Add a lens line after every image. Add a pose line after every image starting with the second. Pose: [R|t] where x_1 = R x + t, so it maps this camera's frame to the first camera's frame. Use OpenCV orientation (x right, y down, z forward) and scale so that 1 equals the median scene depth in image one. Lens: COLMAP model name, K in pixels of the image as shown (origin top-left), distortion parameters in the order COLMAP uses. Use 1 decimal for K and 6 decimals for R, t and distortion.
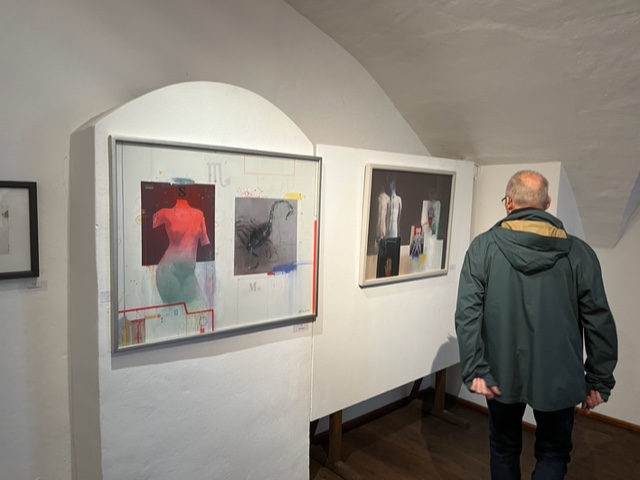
lens RADIAL K [[477.0, 0, 320.0], [0, 477.0, 240.0], [0, 0, 1]] dist [0.006936, -0.050450]
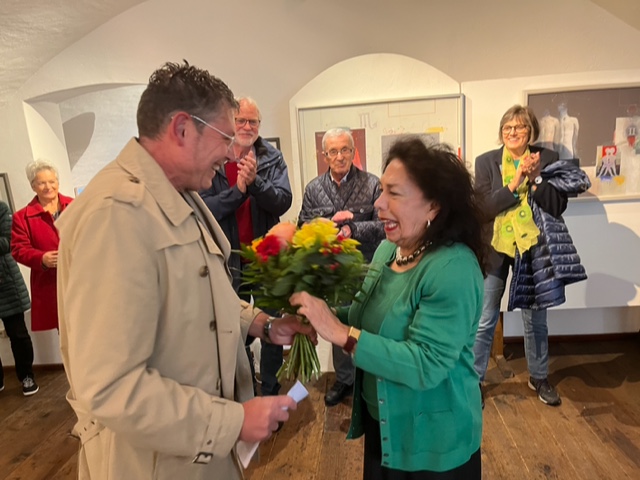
lens RADIAL K [[477.0, 0, 320.0], [0, 477.0, 240.0], [0, 0, 1]] dist [0.006936, -0.050450]
pose [[0.686870, 0.072055, -0.723200, 0.671874], [0.025627, 0.992053, 0.123182, 0.034107], [0.726329, -0.103143, 0.679565, -0.105906]]
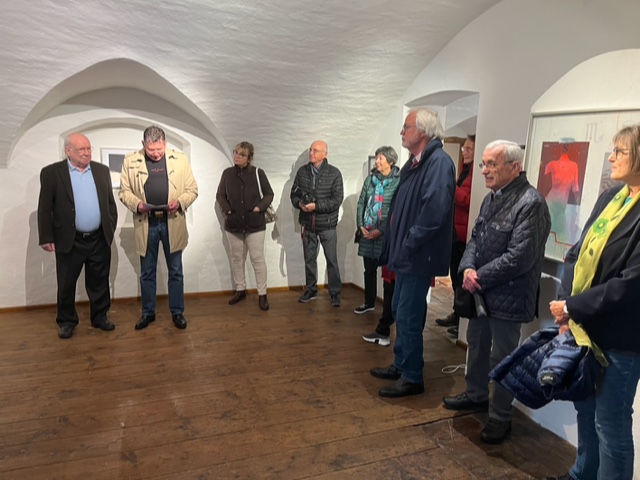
lens RADIAL K [[477.0, 0, 320.0], [0, 477.0, 240.0], [0, 0, 1]] dist [0.006936, -0.050450]
pose [[-0.360340, 0.135238, -0.922966, 1.014263], [-0.116996, 0.975070, 0.188550, -0.019249], [0.925455, 0.175925, -0.335534, 0.725551]]
